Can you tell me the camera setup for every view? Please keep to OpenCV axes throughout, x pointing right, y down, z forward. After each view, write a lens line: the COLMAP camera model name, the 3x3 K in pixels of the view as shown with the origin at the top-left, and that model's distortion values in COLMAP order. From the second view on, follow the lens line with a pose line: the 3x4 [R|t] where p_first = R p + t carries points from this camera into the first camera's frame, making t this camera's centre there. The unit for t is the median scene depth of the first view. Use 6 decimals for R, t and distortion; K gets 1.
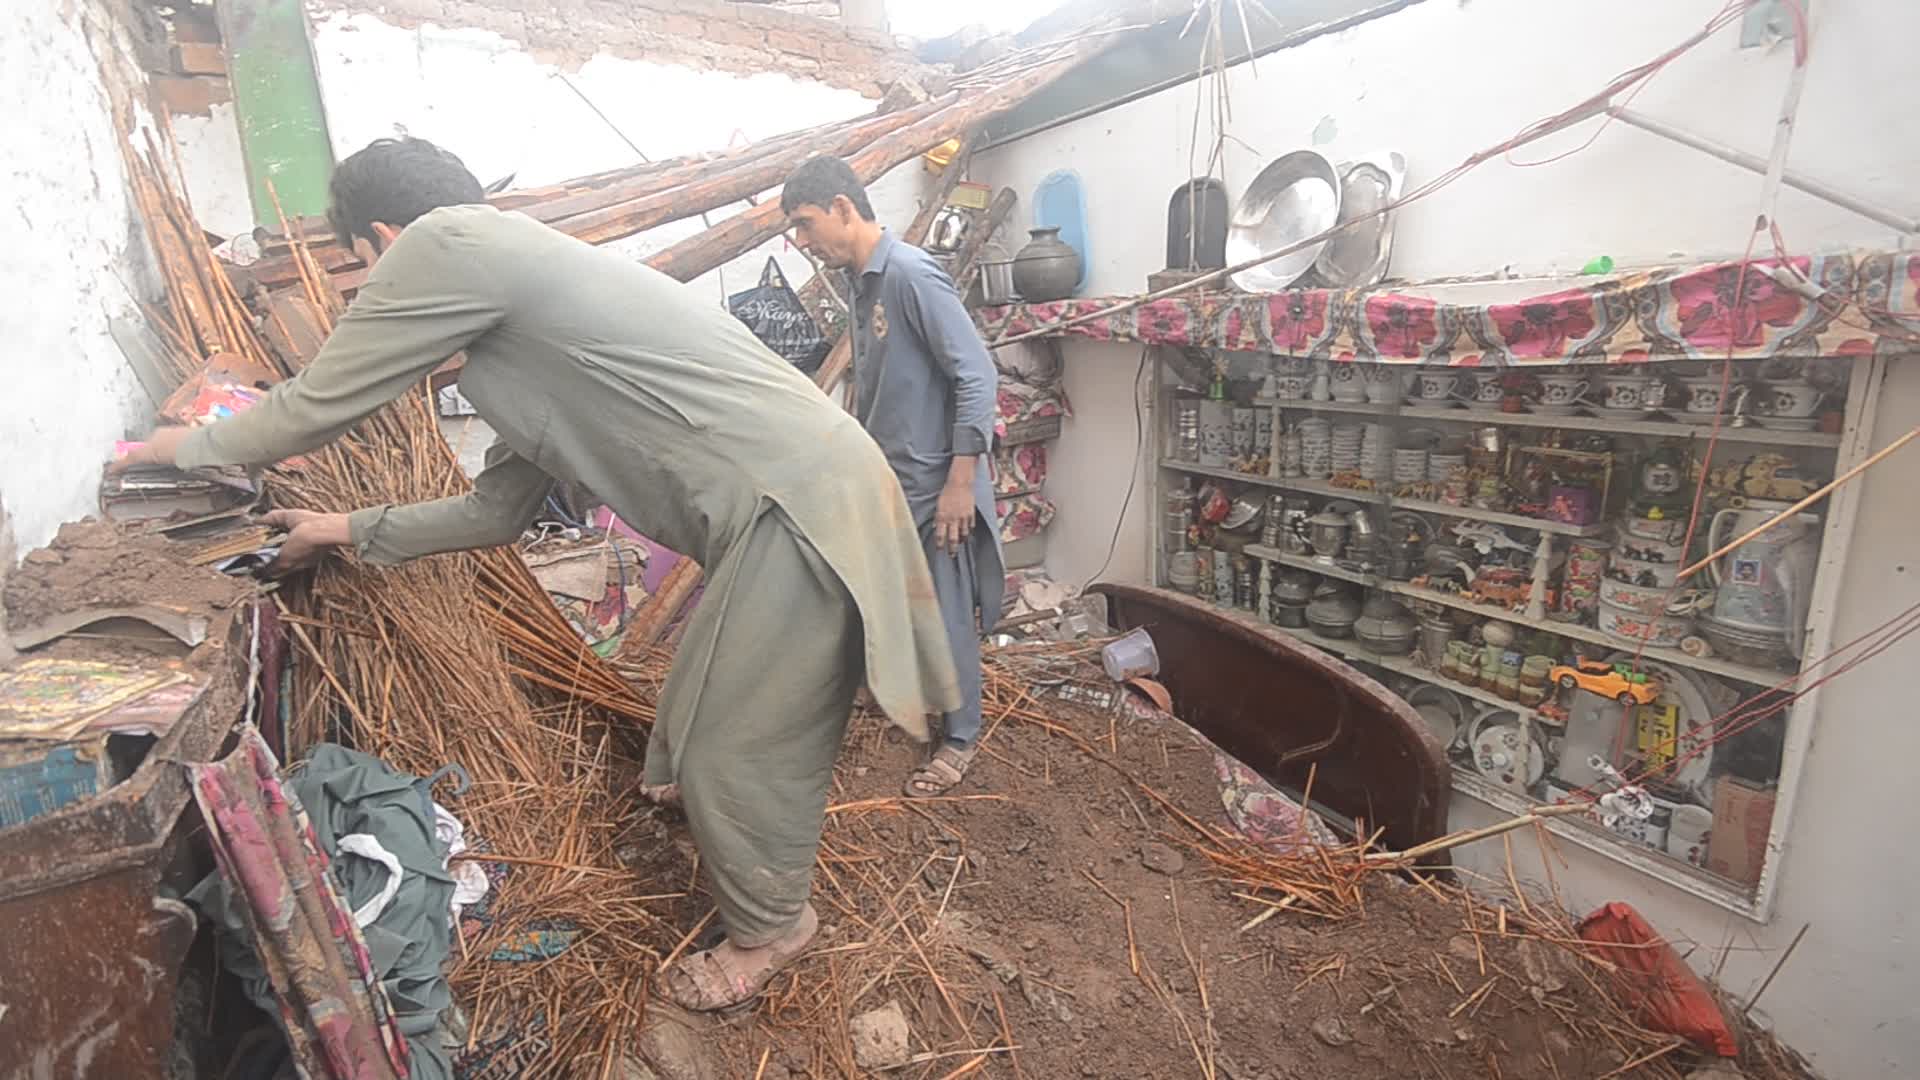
lens RADIAL K [[869.6, 0, 960.0], [0, 869.6, 540.0], [0, 0, 1]] dist [0.010900, -0.007936]
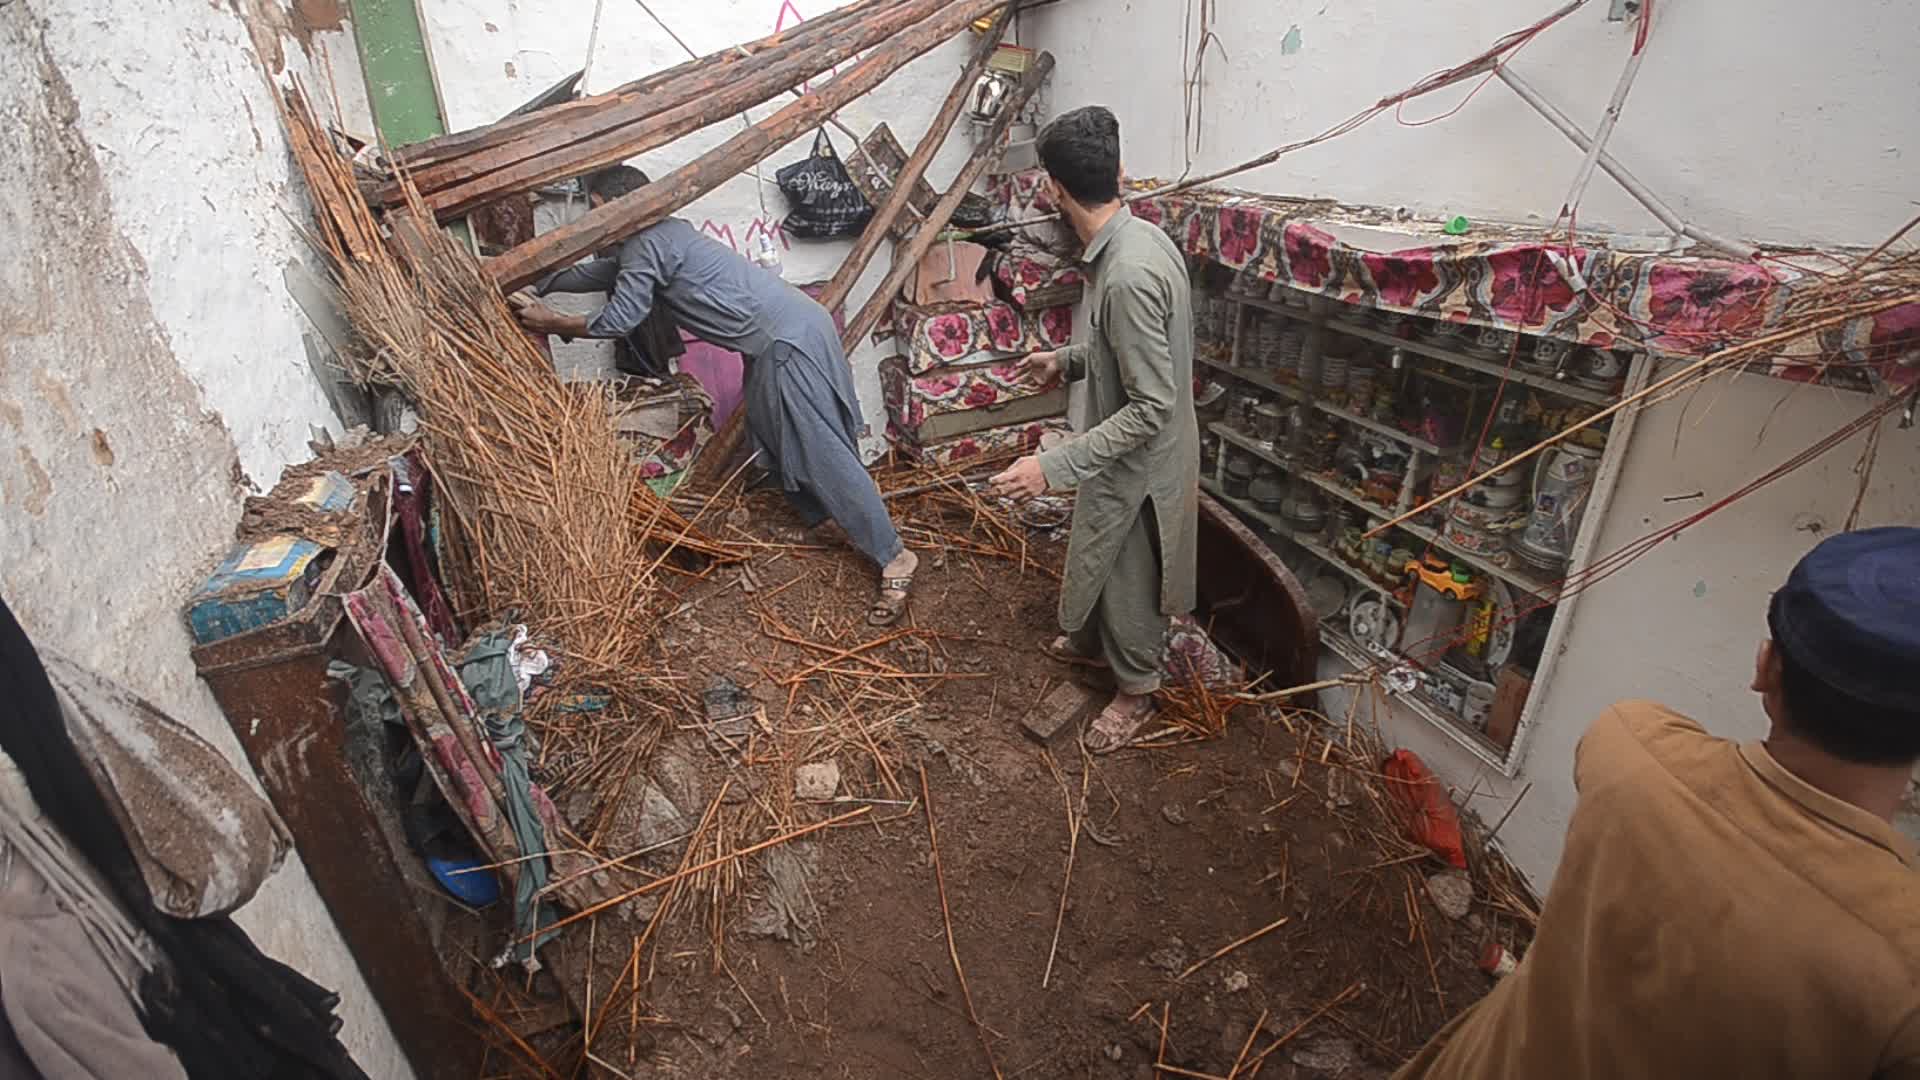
lens RADIAL K [[834.8, 0, 977.5], [0, 834.8, 531.6], [0, 0, 1]] dist [-0.001096, -0.000758]
pose [[0.988522, 0.073150, -0.132184, 0.238322], [-0.040841, 0.971775, 0.232347, -0.125419], [0.145449, -0.224282, 0.963609, -0.157352]]
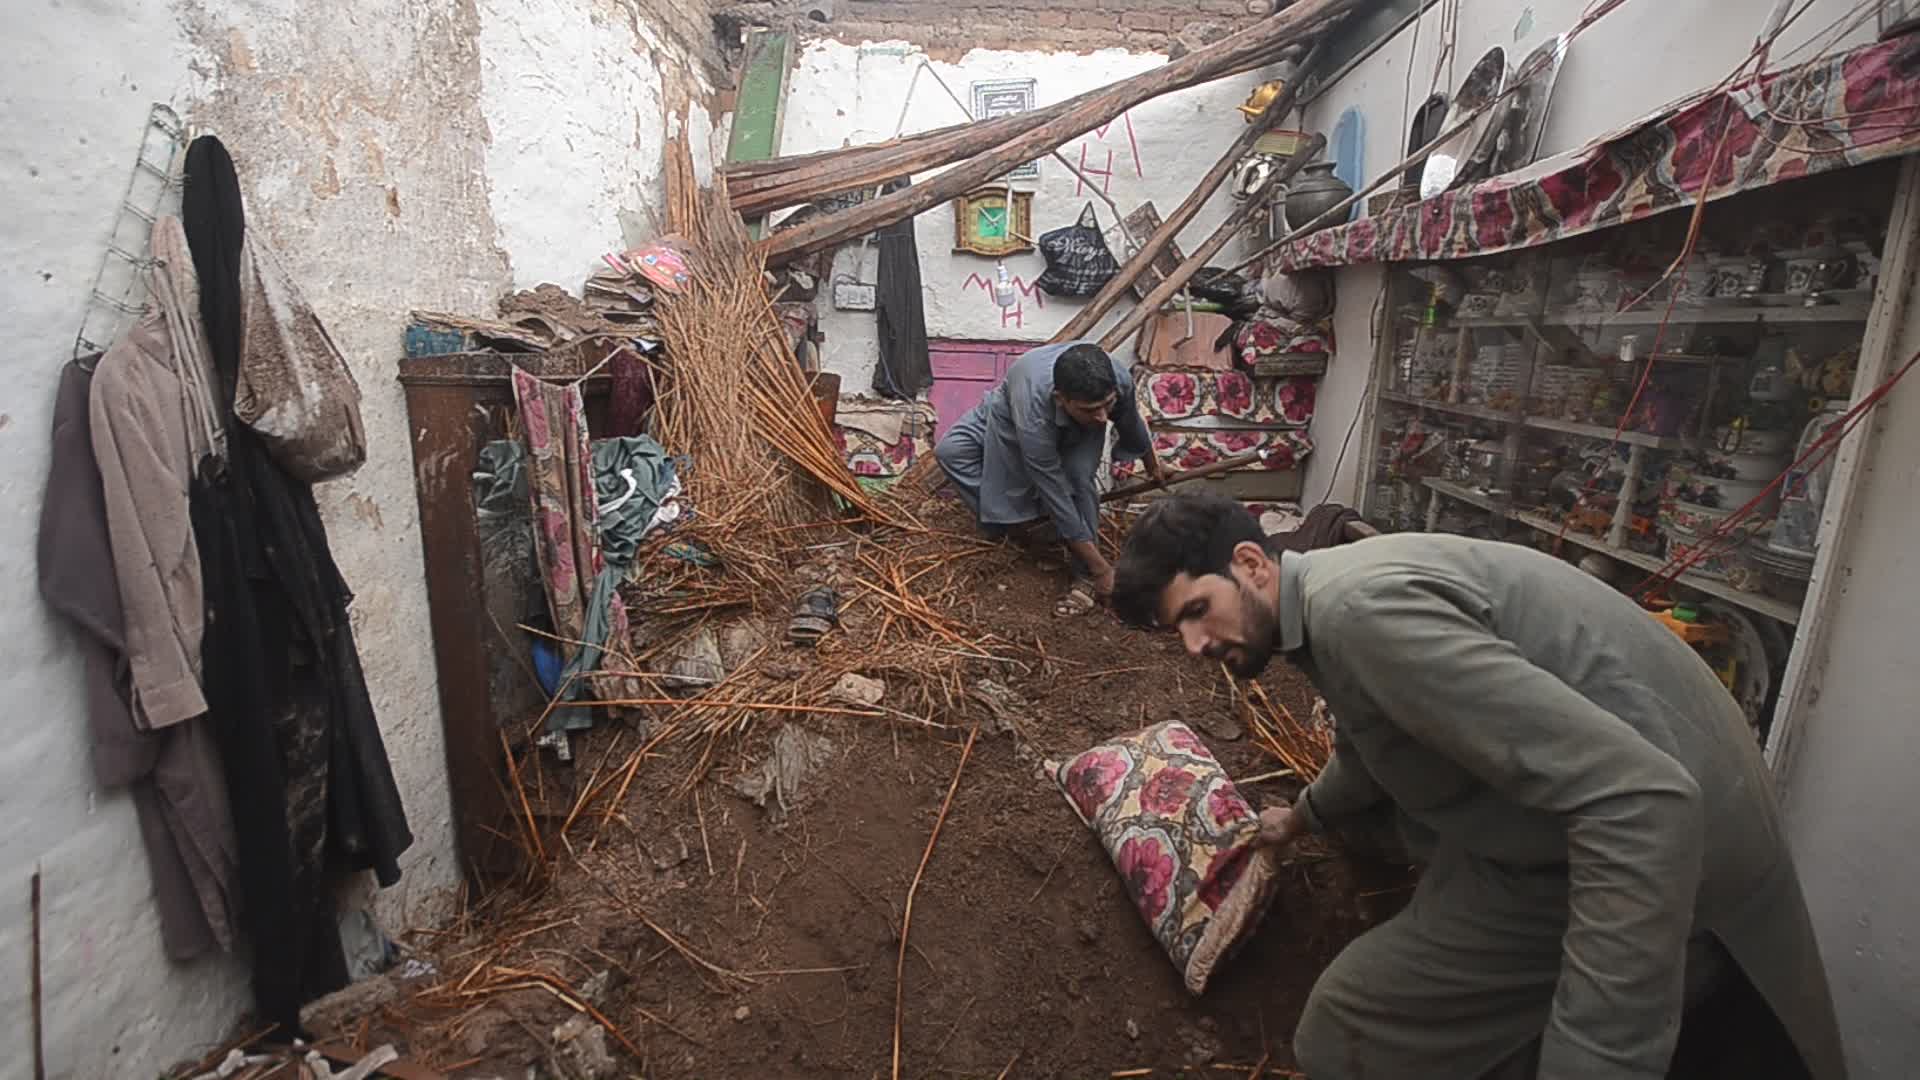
lens RADIAL K [[829.4, 0, 974.5], [0, 829.4, 542.3], [0, 0, 1]] dist [-0.014659, 0.013445]
pose [[0.820636, 0.191296, -0.538481, 0.556417], [-0.187350, 0.980288, 0.062731, 0.148454], [0.539867, 0.049405, 0.840299, -0.048403]]
